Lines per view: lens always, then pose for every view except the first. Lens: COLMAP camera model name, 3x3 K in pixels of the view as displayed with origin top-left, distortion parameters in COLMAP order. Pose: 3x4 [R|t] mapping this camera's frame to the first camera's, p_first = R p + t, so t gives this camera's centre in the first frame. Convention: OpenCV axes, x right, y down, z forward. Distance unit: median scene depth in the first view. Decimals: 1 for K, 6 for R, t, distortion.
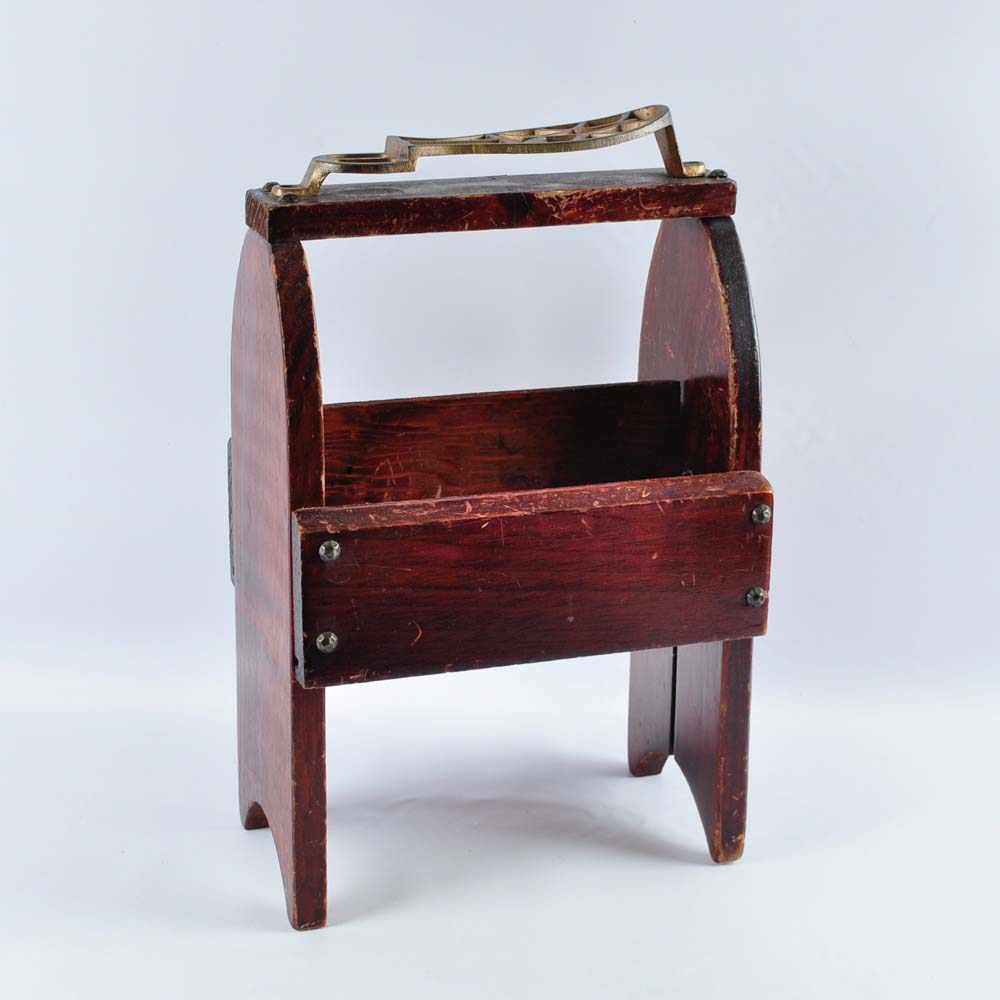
lens RADIAL K [[2170.9, 0, 498.6], [0, 2170.9, 499.0], [0, 0, 1]] dist [-0.062189, 0.000000]
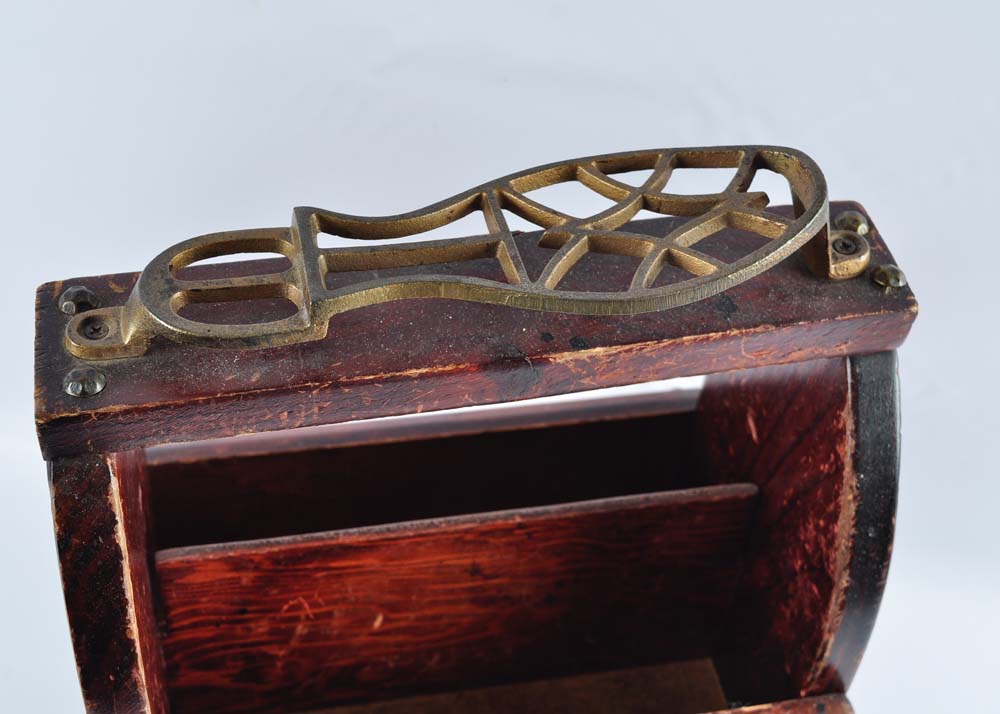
lens RADIAL K [[1400.4, 0, 499.9], [0, 1400.4, 359.2], [0, 0, 1]] dist [-0.053719, 0.000000]
pose [[0.991285, 0.127374, -0.033629, 0.015525], [-0.095024, 0.868135, 0.487147, -0.303988], [0.091244, -0.479706, 0.872672, 0.672934]]
